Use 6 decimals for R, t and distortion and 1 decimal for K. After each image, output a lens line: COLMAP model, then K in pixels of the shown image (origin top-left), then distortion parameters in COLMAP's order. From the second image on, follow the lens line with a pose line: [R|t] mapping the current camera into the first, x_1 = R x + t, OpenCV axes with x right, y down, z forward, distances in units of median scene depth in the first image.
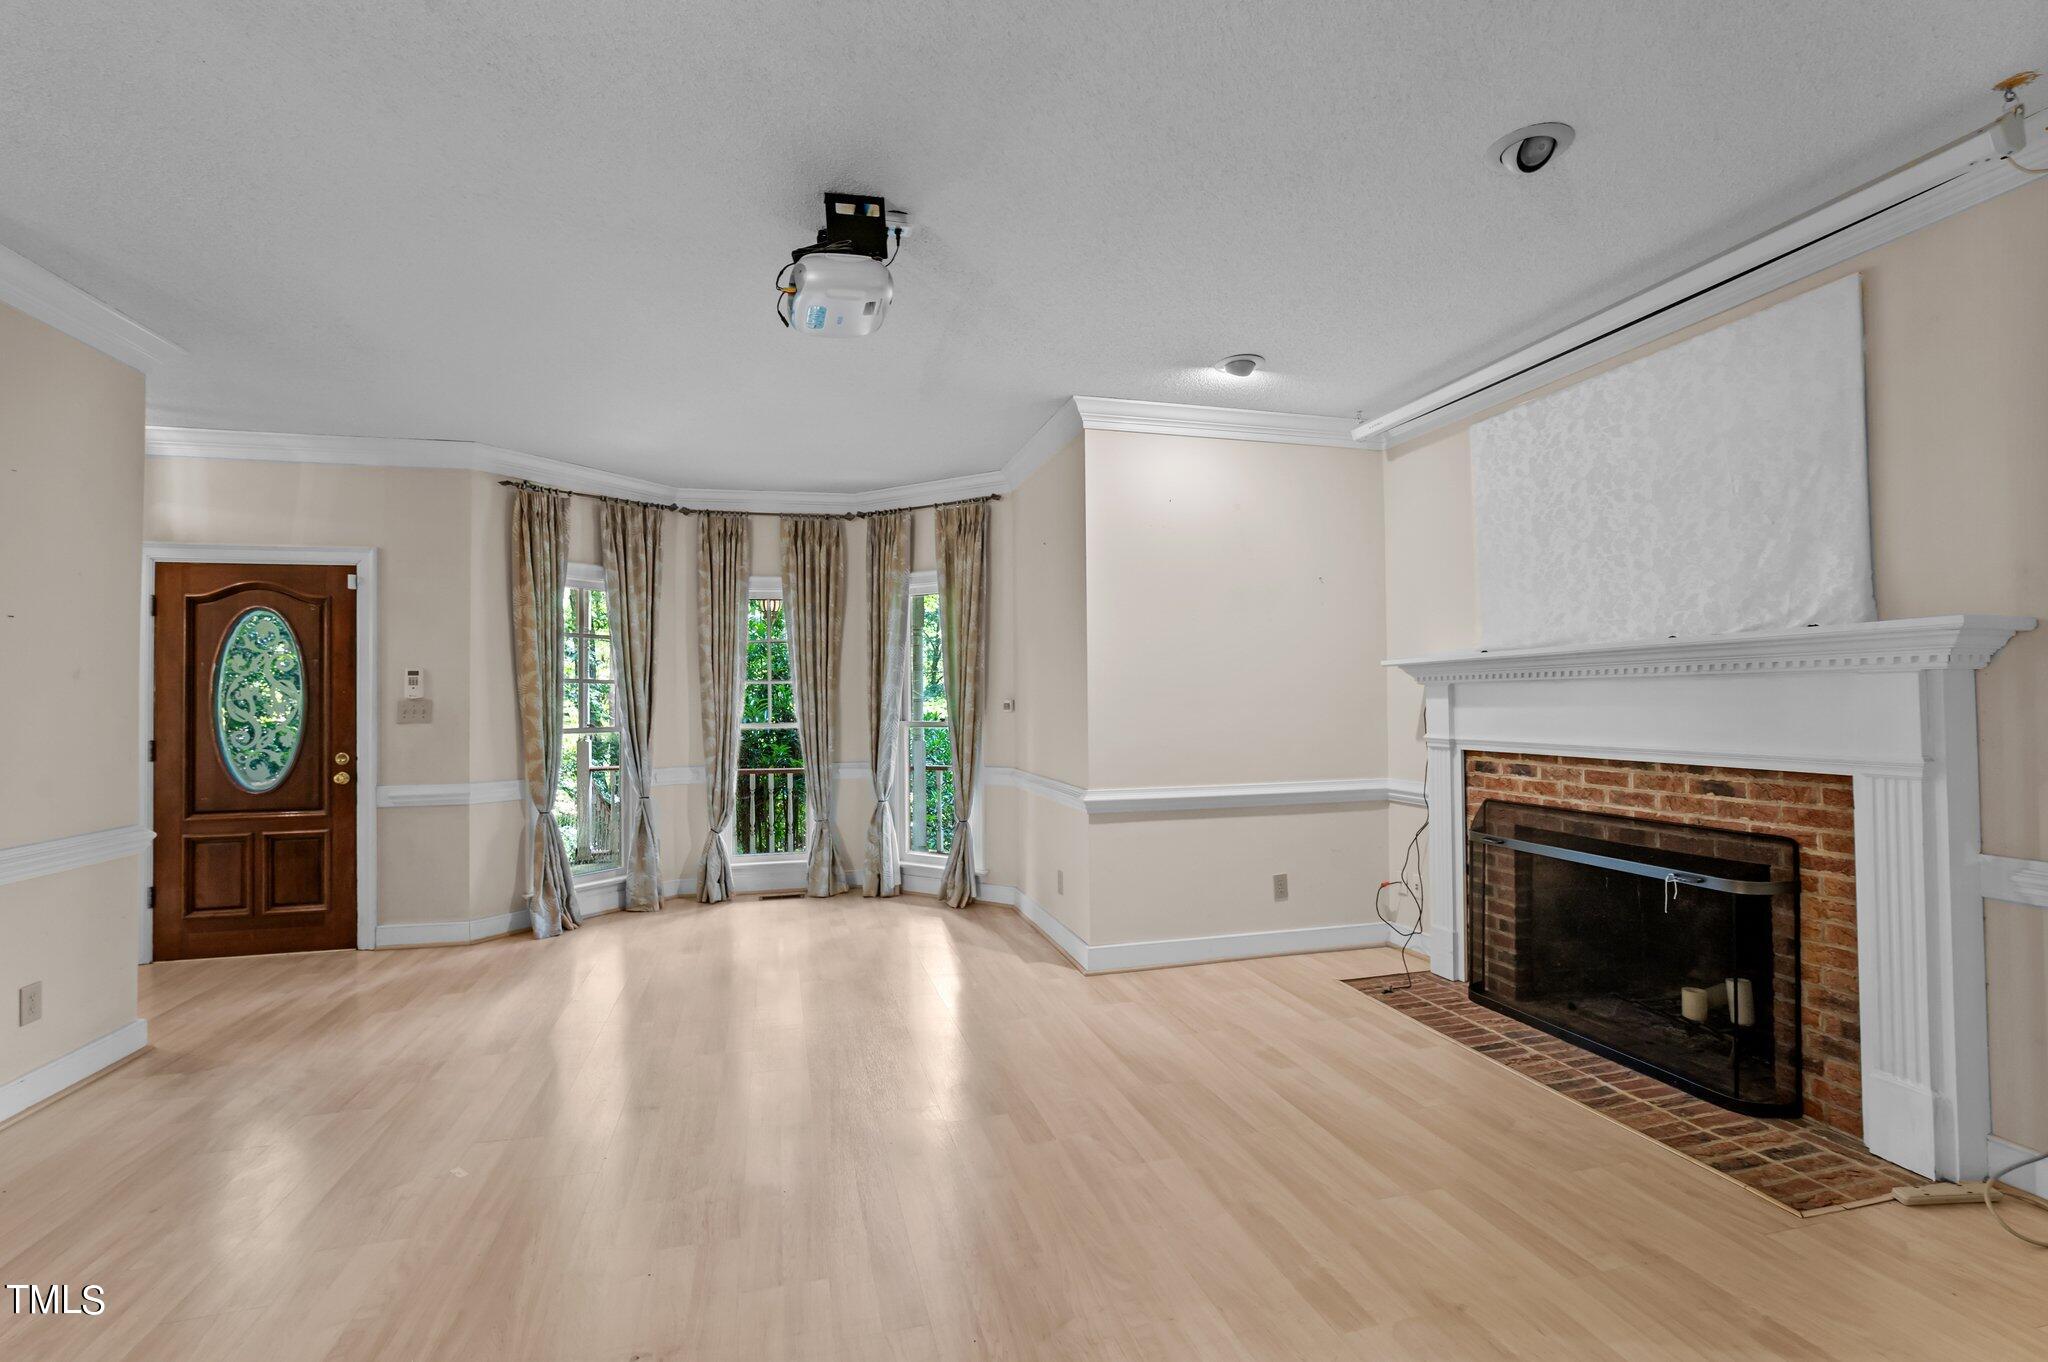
lens RADIAL K [[905.2, 0, 995.3], [0, 905.2, 683.3], [0, 0, 1]] dist [-0.045112, 0.014173]
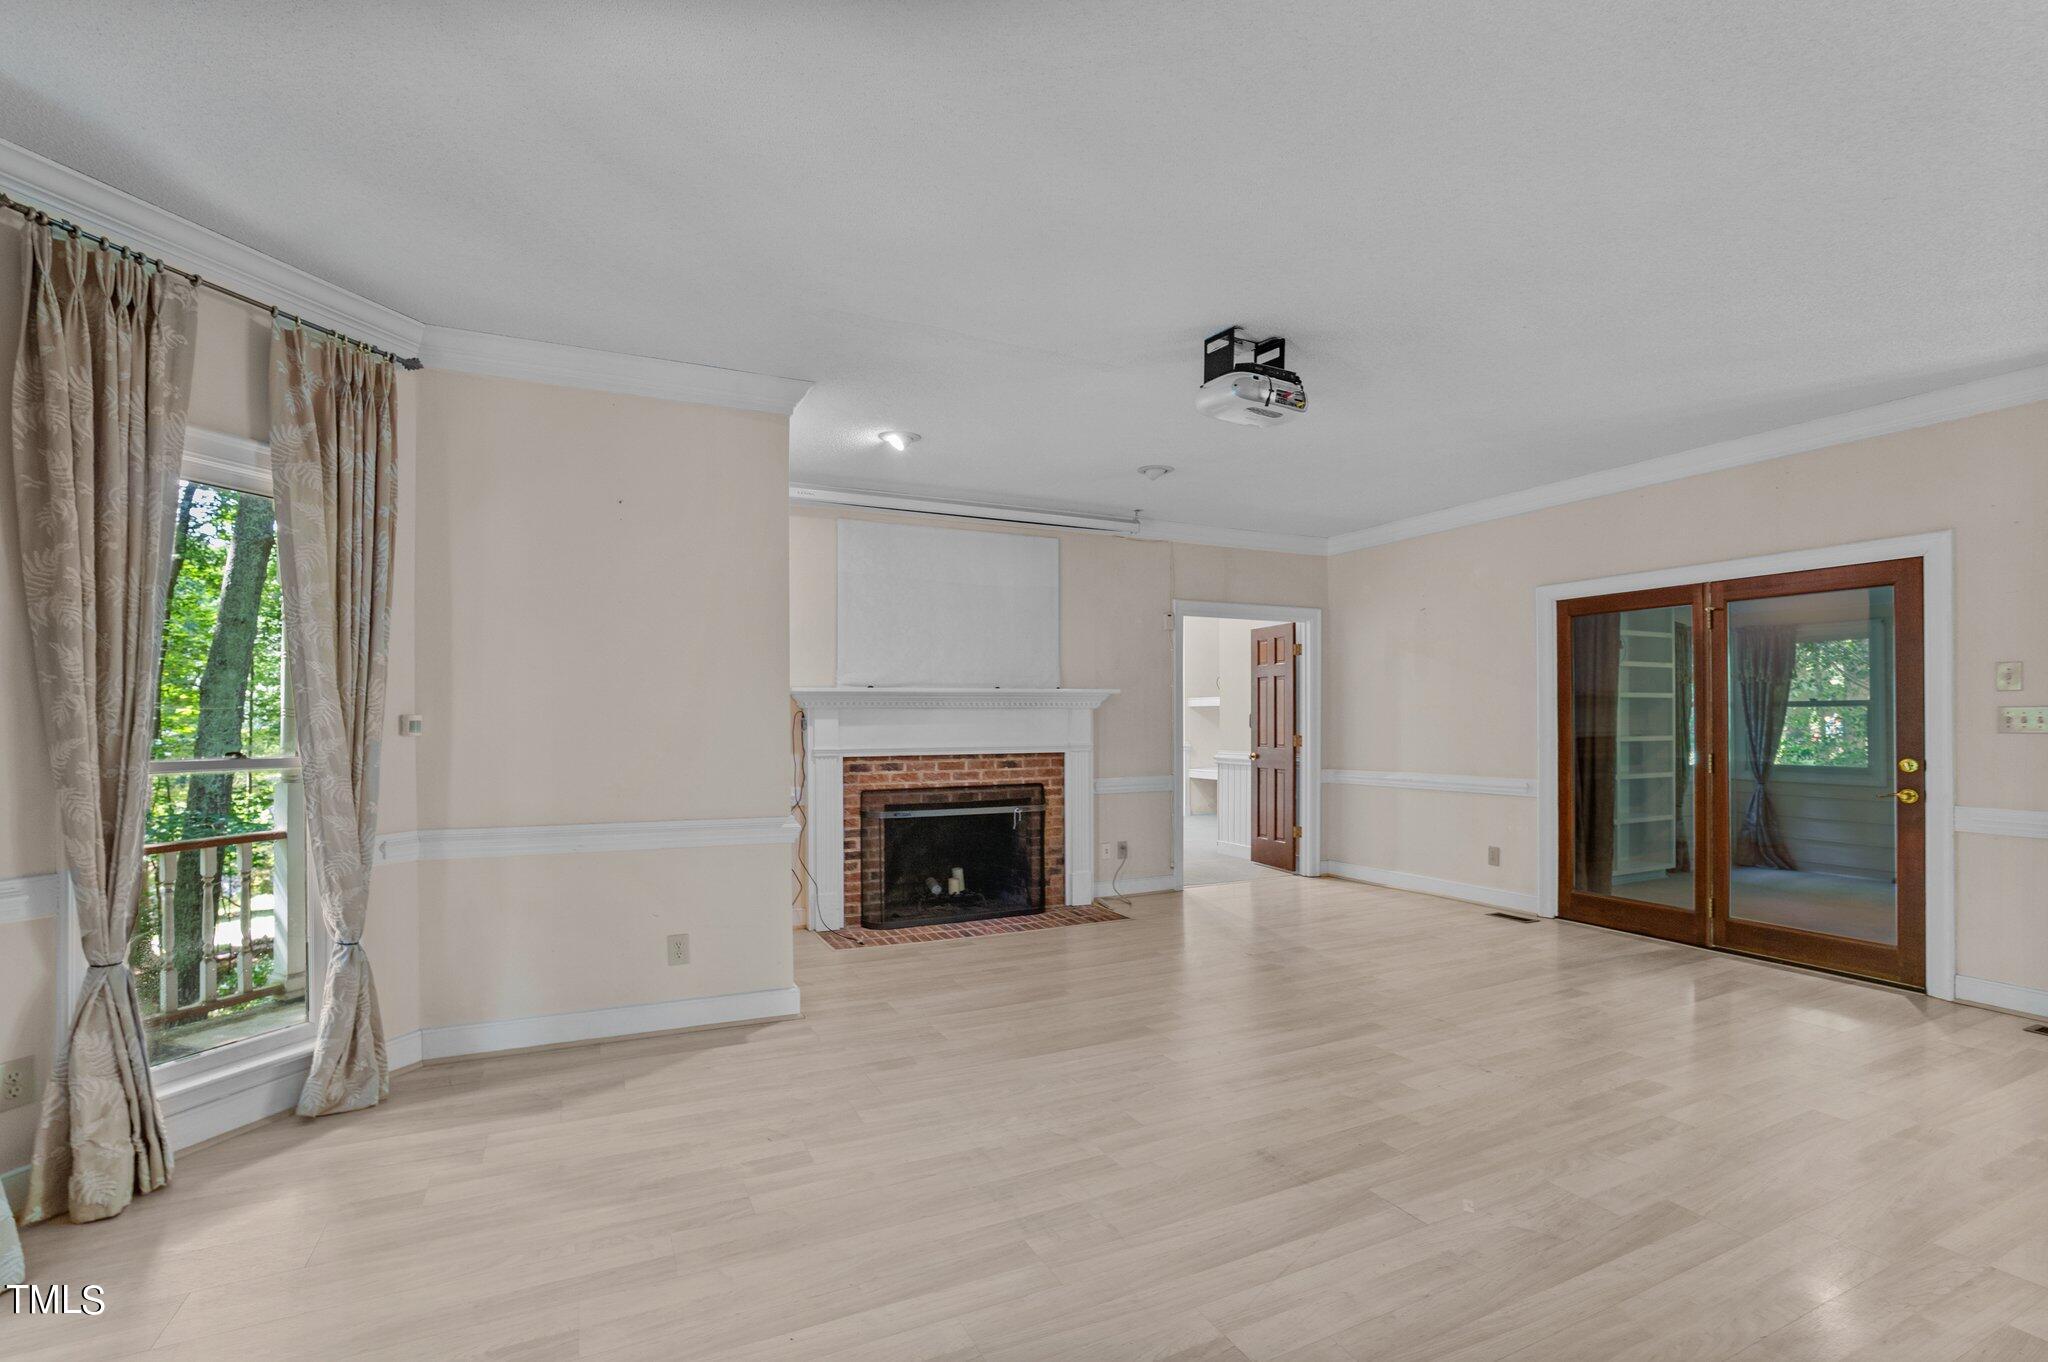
lens RADIAL K [[927.1, 0, 1013.2], [0, 927.1, 719.4], [0, 0, 1]] dist [-0.047454, 0.015137]
pose [[-0.211828, 0.012599, 0.977226, -0.966552], [-0.012546, 0.999799, -0.015610, 0.038021], [-0.977226, -0.015567, -0.211628, 1.114582]]
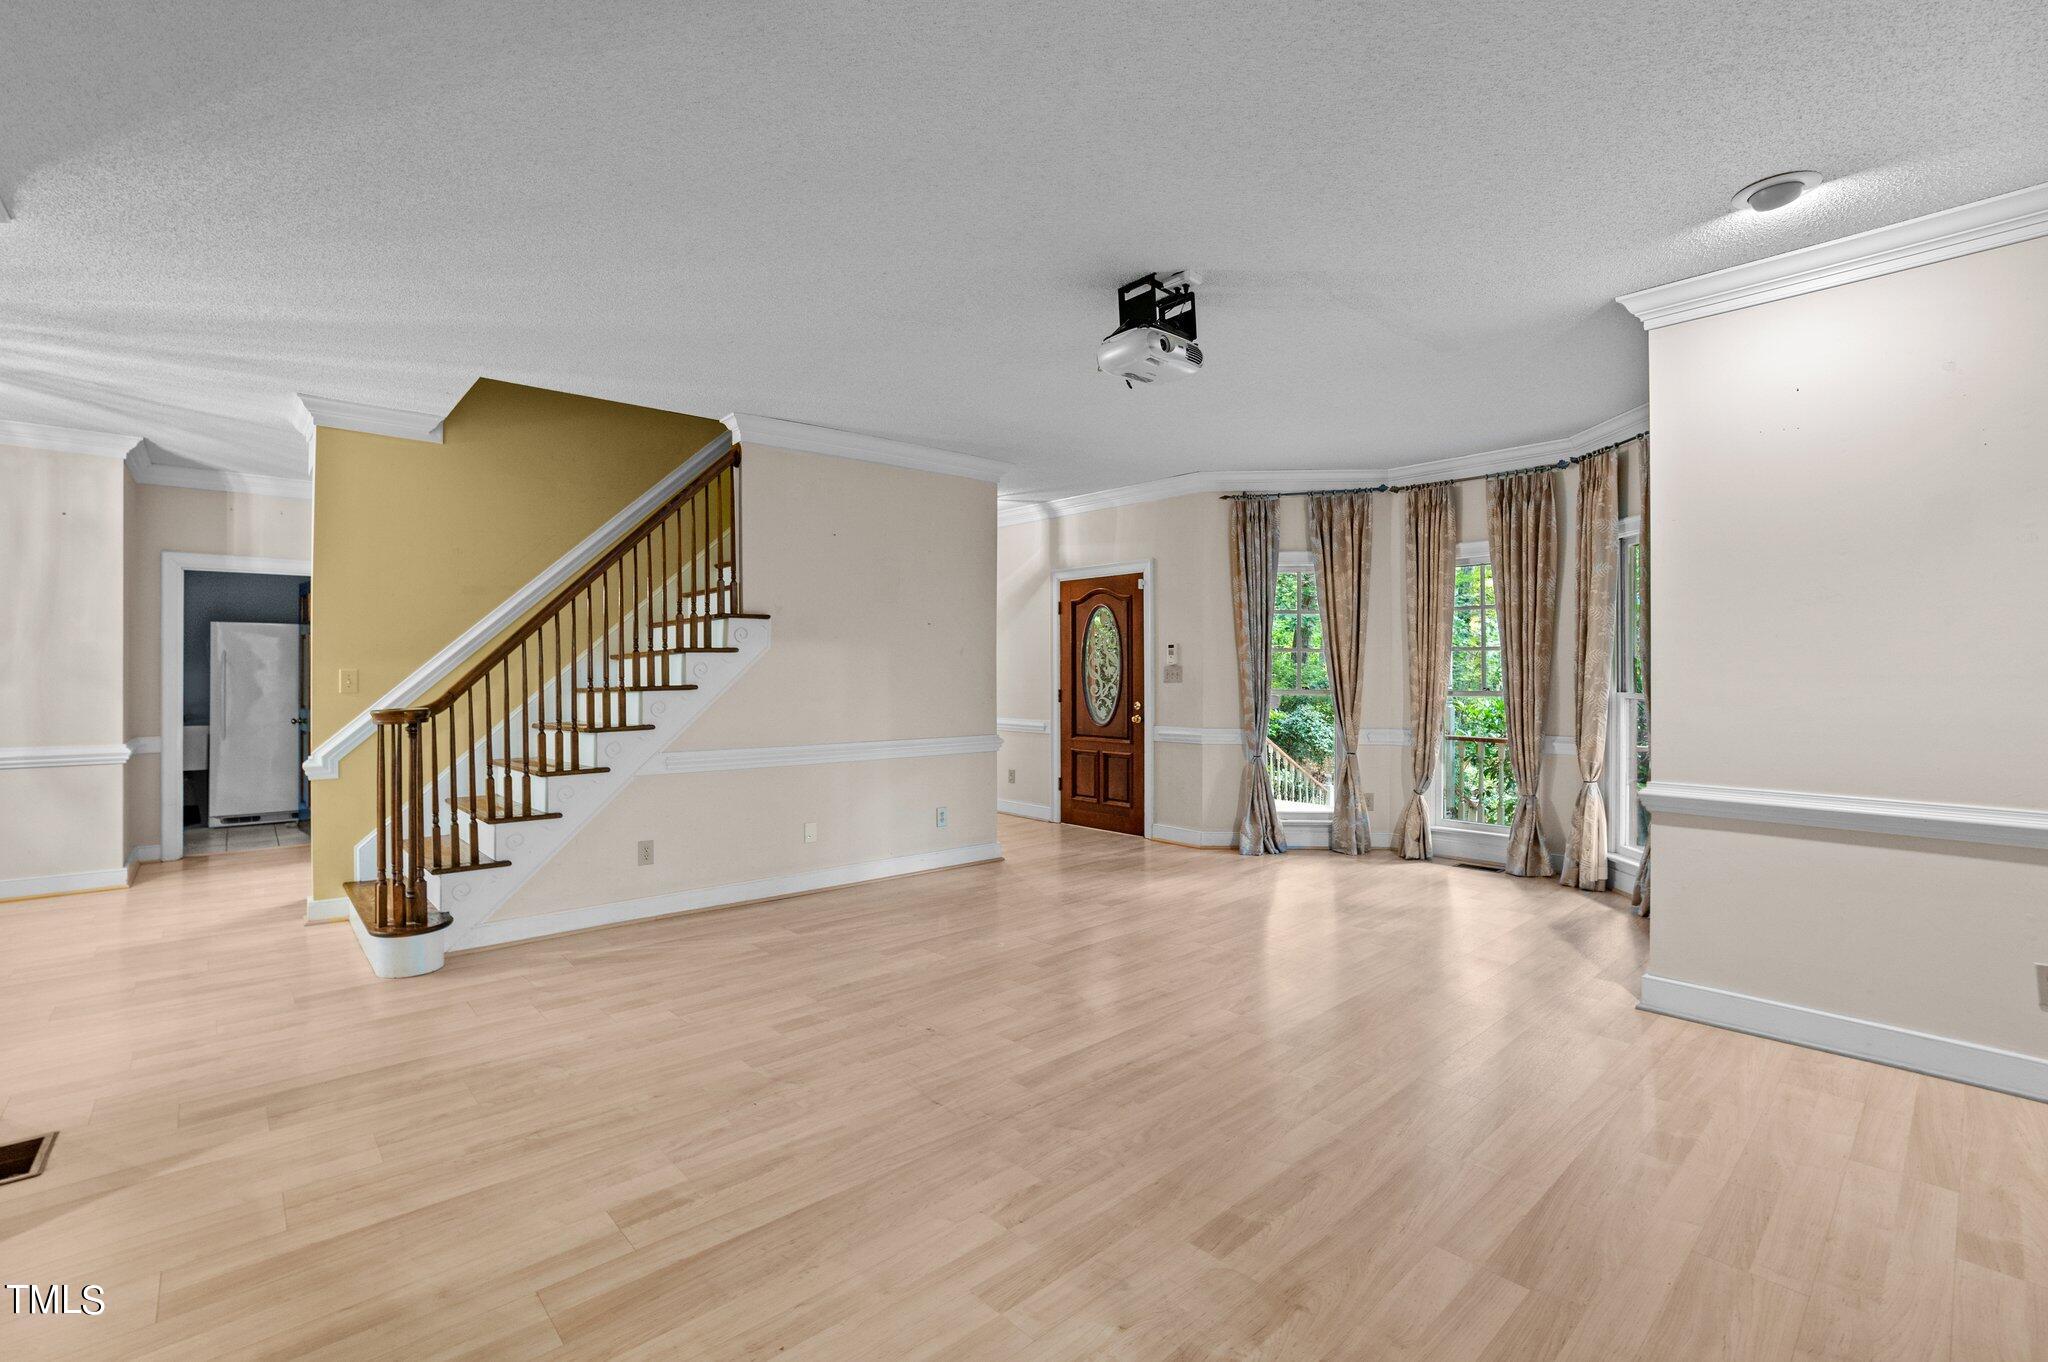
lens RADIAL K [[905.2, 0, 995.3], [0, 905.2, 683.3], [0, 0, 1]] dist [-0.045112, 0.014173]
pose [[0.455256, 0.022632, -0.890073, 0.604639], [0.012832, 0.999406, 0.031975, -0.003334], [0.890268, -0.025978, 0.454695, 0.140566]]
